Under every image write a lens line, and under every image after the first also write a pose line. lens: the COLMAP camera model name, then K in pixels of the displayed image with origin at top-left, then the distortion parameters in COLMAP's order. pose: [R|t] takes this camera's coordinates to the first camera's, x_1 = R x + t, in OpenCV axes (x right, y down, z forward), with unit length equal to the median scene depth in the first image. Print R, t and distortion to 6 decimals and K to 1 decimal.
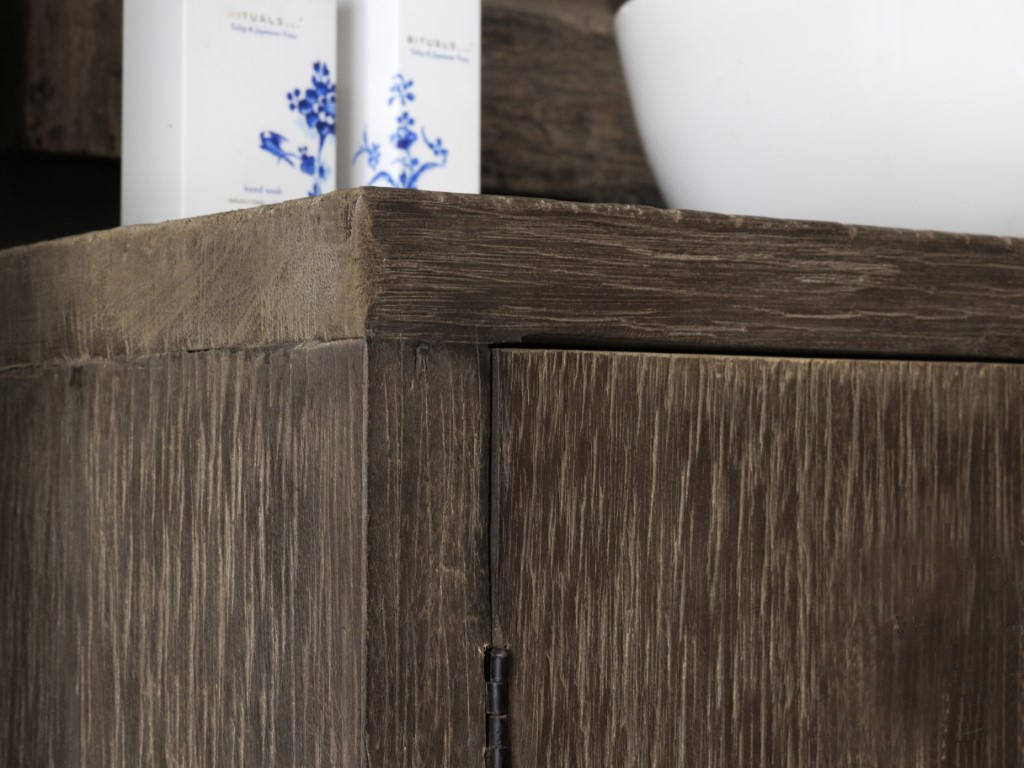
lens RADIAL K [[2001.3, 0, 510.5], [0, 2001.3, 384.0], [0, 0, 1]] dist [0.051681, 0.000000]
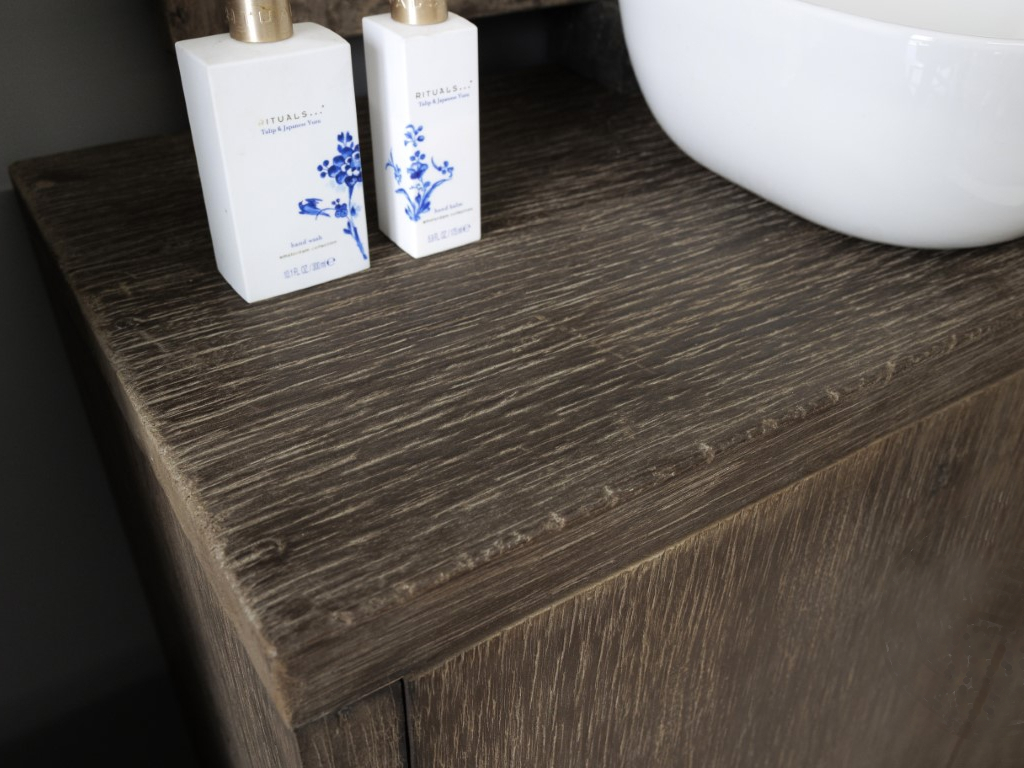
lens RADIAL K [[913.1, 0, 566.6], [0, 913.1, 389.6], [0, 0, 1]] dist [-0.012627, -0.009057]
pose [[0.997689, 0.063145, -0.025072, 0.074771], [-0.036072, 0.805046, 0.592115, -0.389638], [0.057573, -0.589843, 0.805463, 0.453586]]
